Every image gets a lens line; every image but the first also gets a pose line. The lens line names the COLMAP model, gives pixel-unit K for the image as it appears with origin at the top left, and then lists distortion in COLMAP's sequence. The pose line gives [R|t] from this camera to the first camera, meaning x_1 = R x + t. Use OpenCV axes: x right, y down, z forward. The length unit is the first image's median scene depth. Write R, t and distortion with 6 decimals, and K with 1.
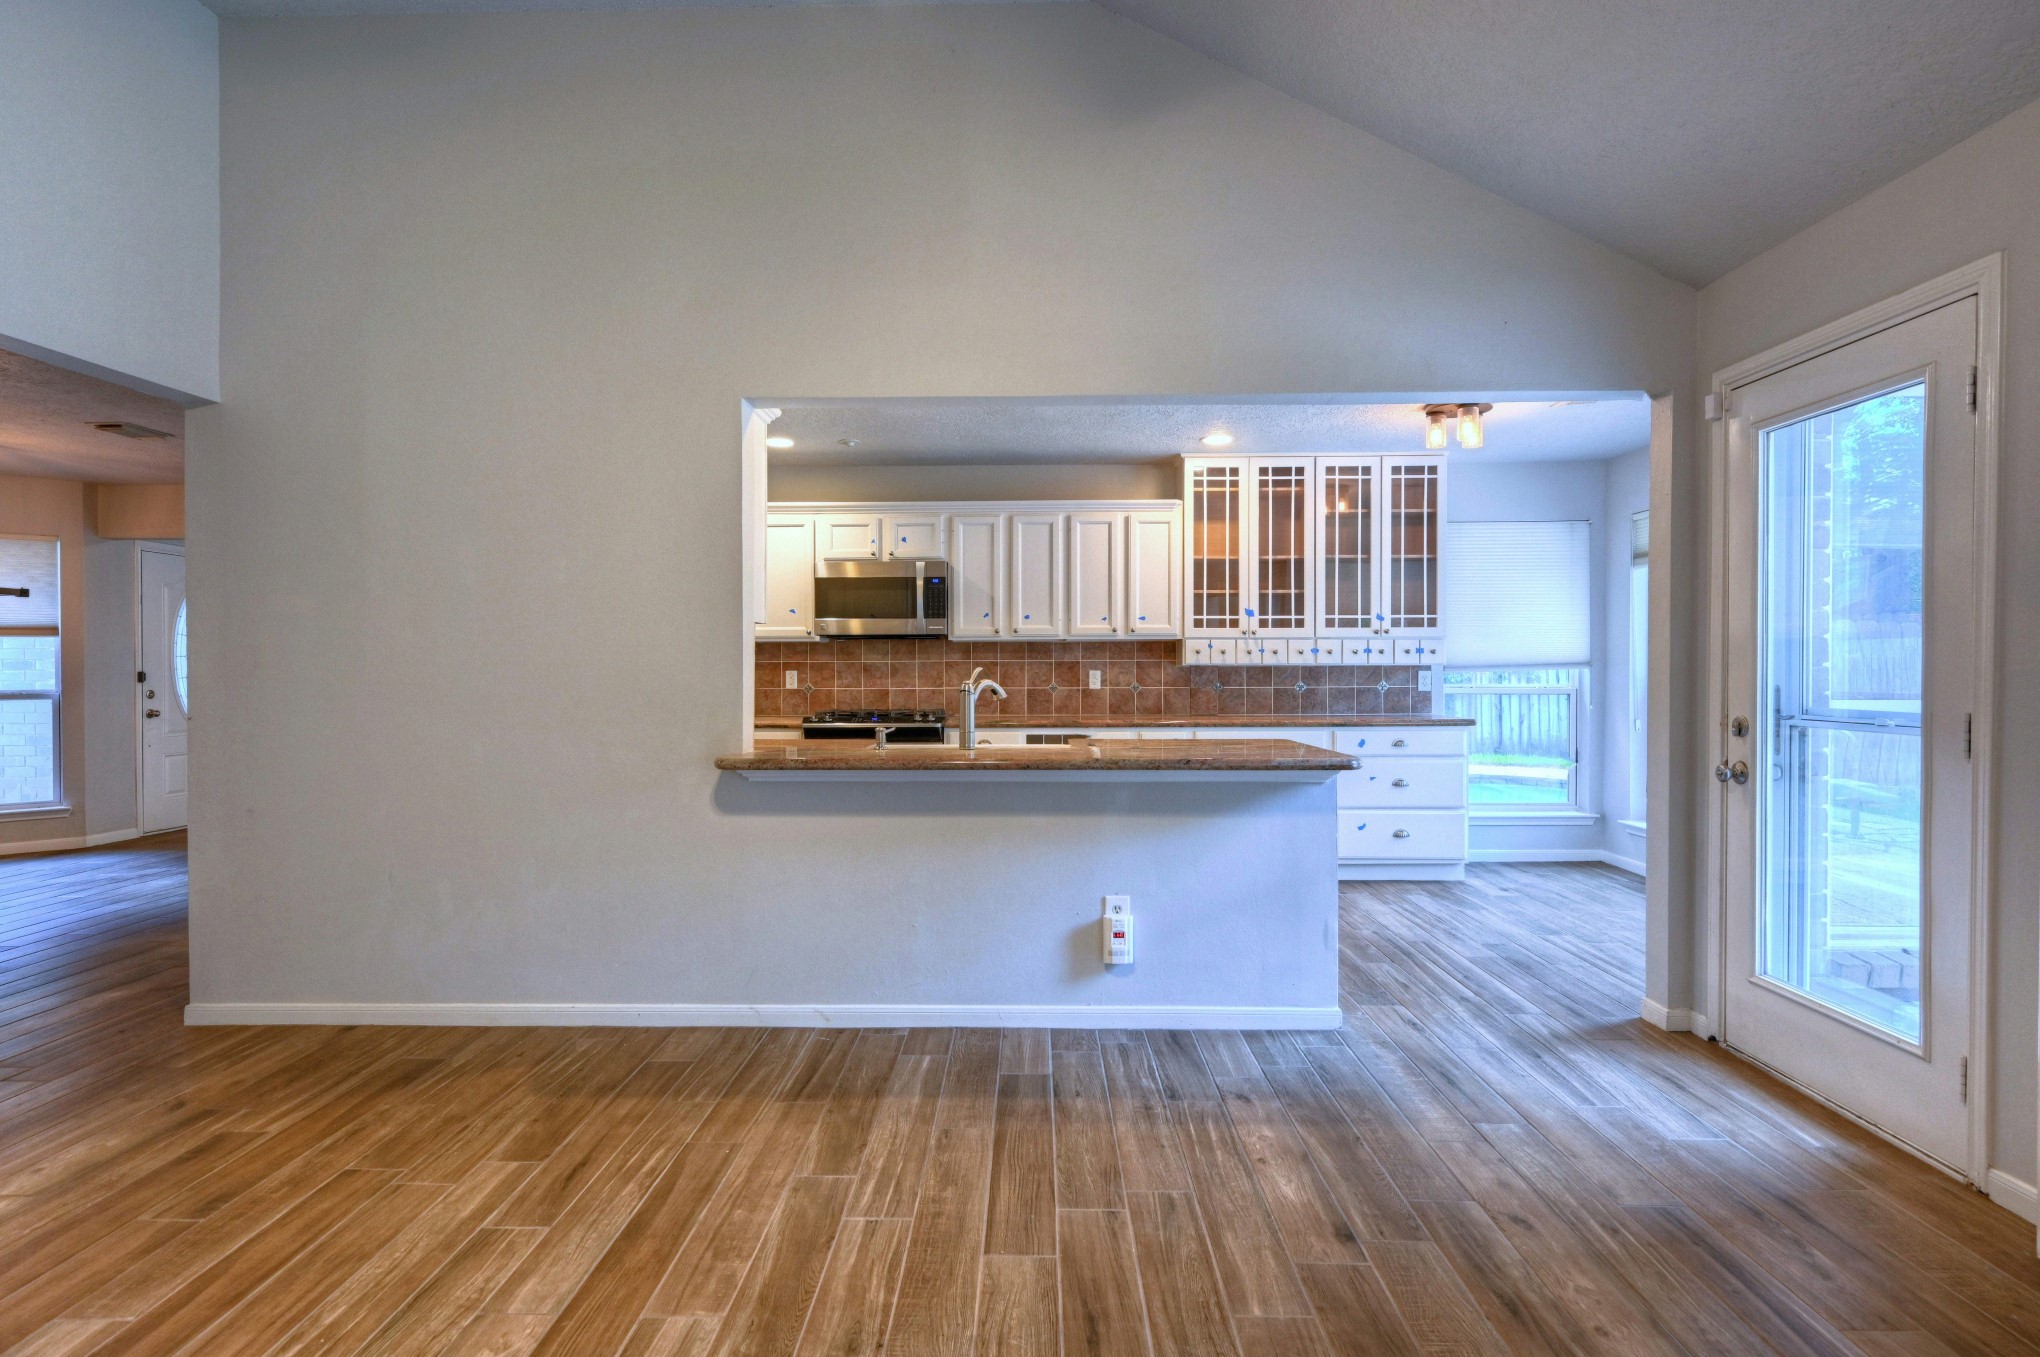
lens RADIAL K [[978.6, 0, 1000.6], [0, 978.6, 678.3], [0, 0, 1]] dist [-0.003286, 0.001647]
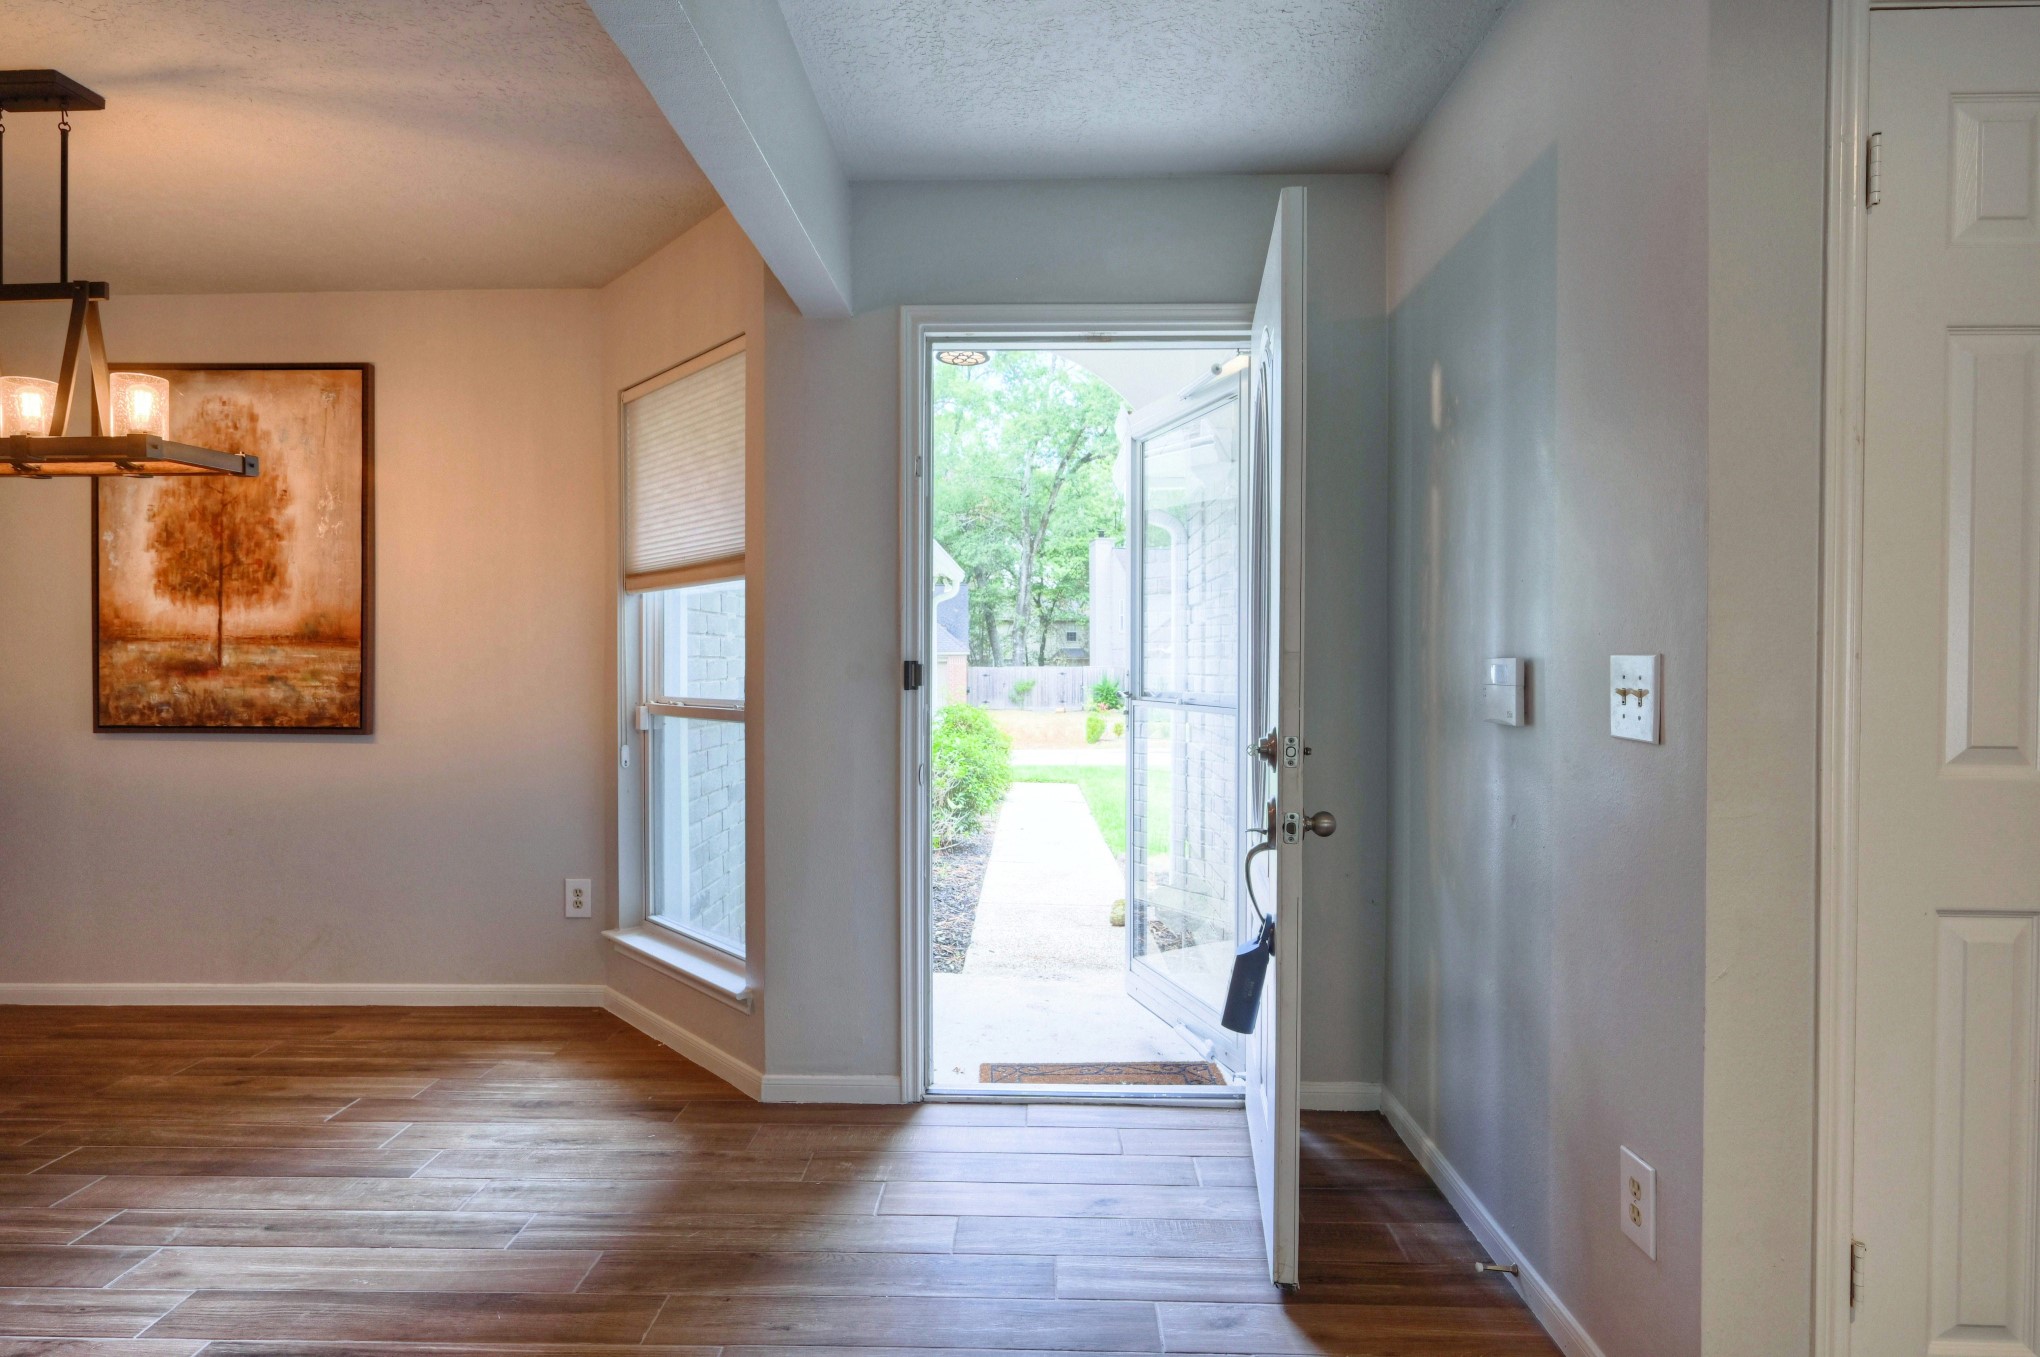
lens RADIAL K [[1121.9, 0, 1006.9], [0, 1121.9, 676.9], [0, 0, 1]] dist [-0.001488, -0.002085]
pose [[0.006717, 0.020005, -0.999777, -1.311841], [-0.005423, 0.999786, 0.019969, -0.026248], [0.999963, 0.005288, 0.006824, 2.999699]]
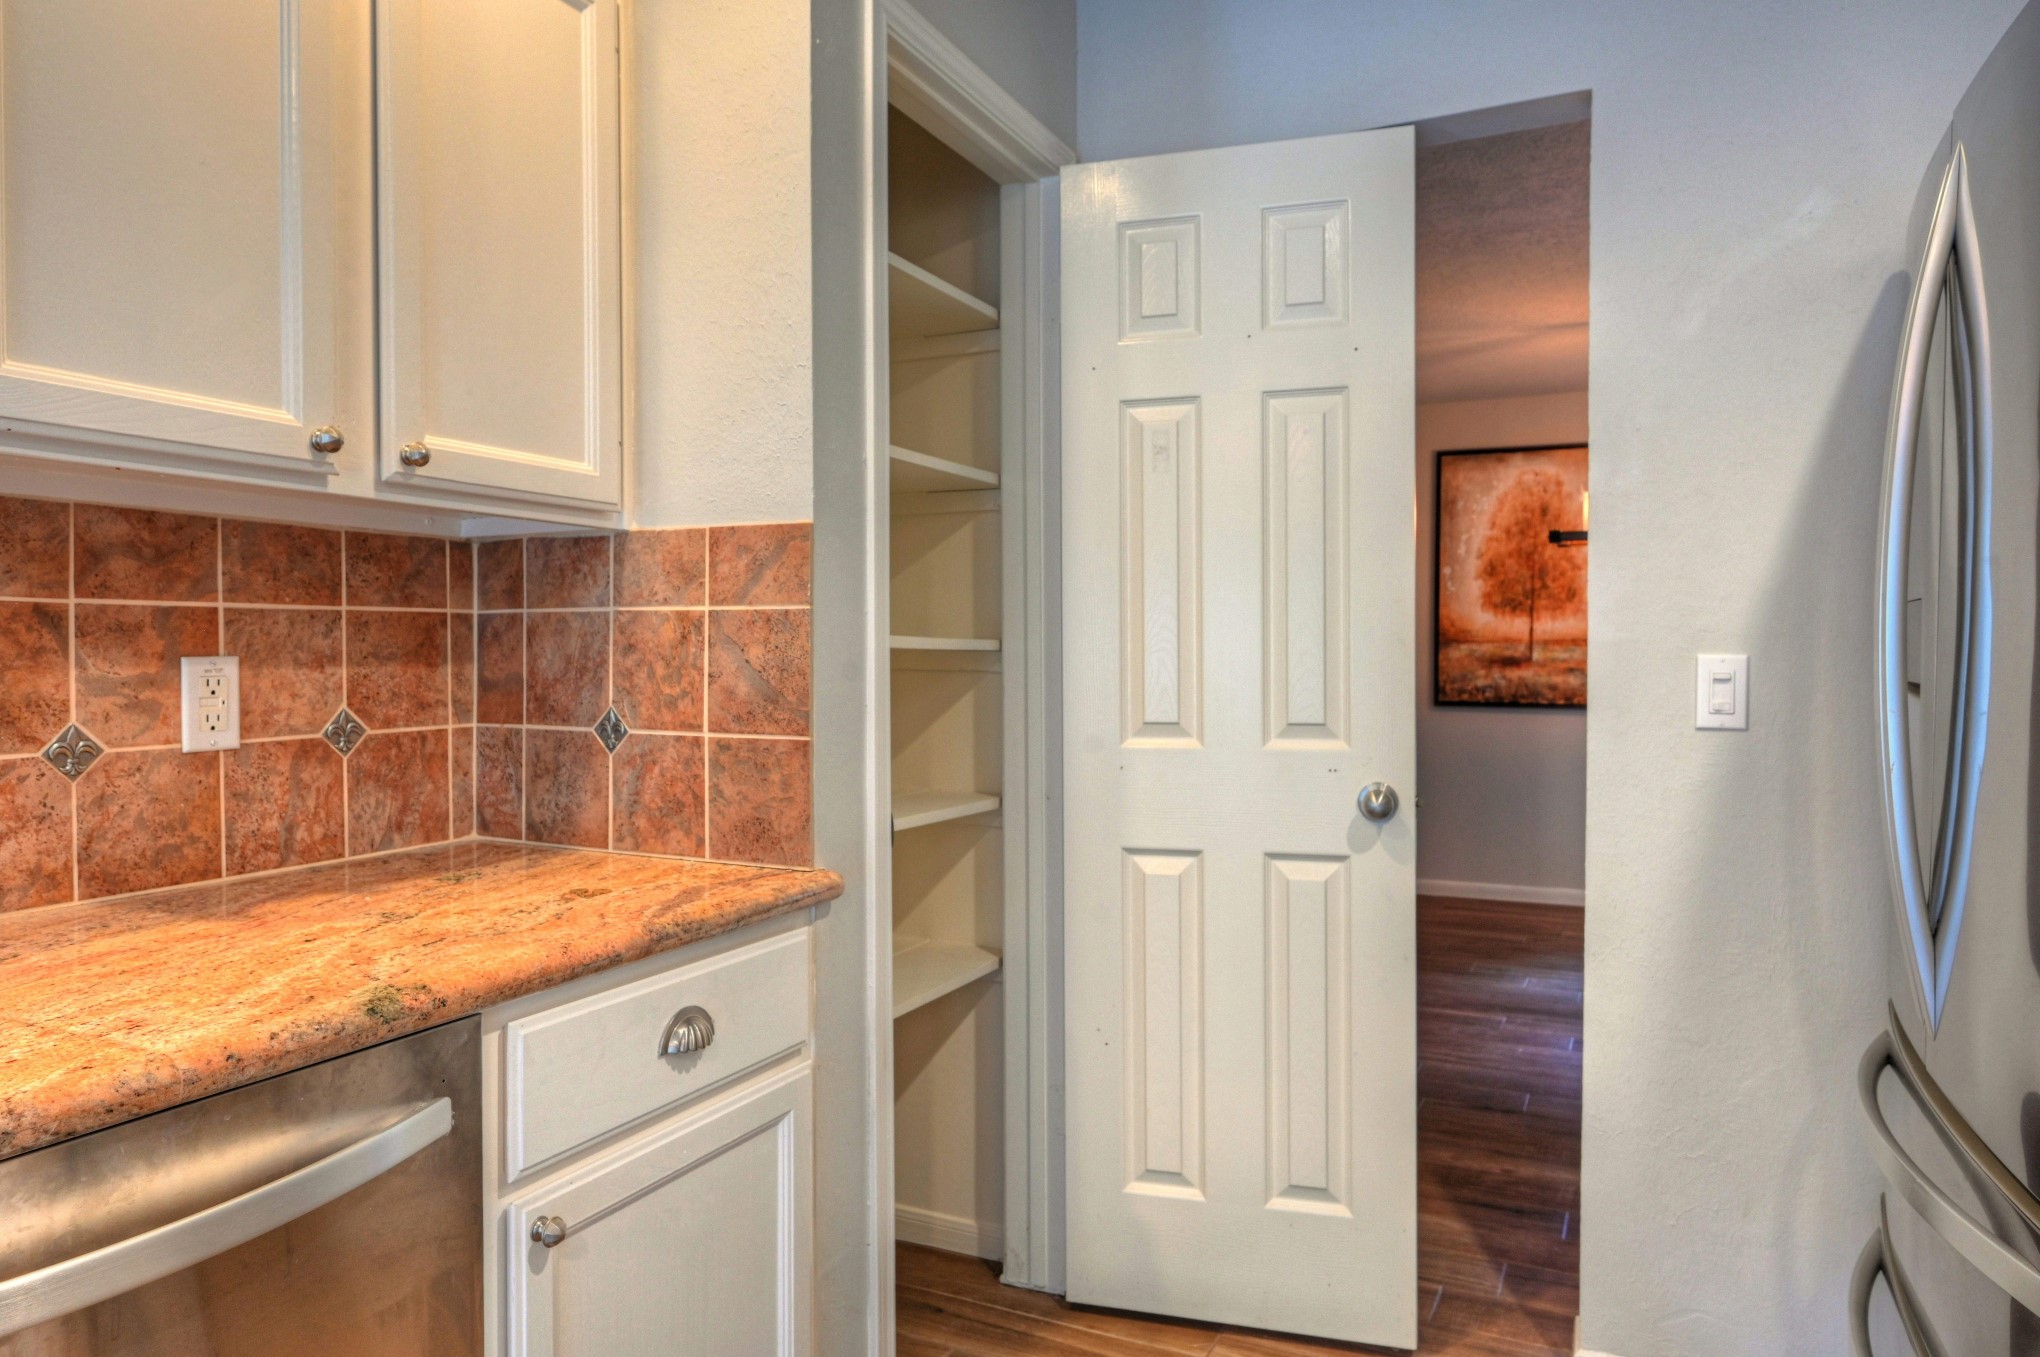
lens RADIAL K [[1299.0, 0, 1009.9], [0, 1299.0, 673.9], [0, 0, 1]] dist [0.000050, -0.002451]
pose [[-0.413148, 0.013409, -0.910565, -0.127322], [-0.008756, 0.999787, 0.018696, -0.016619], [0.910622, 0.015697, -0.412942, 2.035249]]
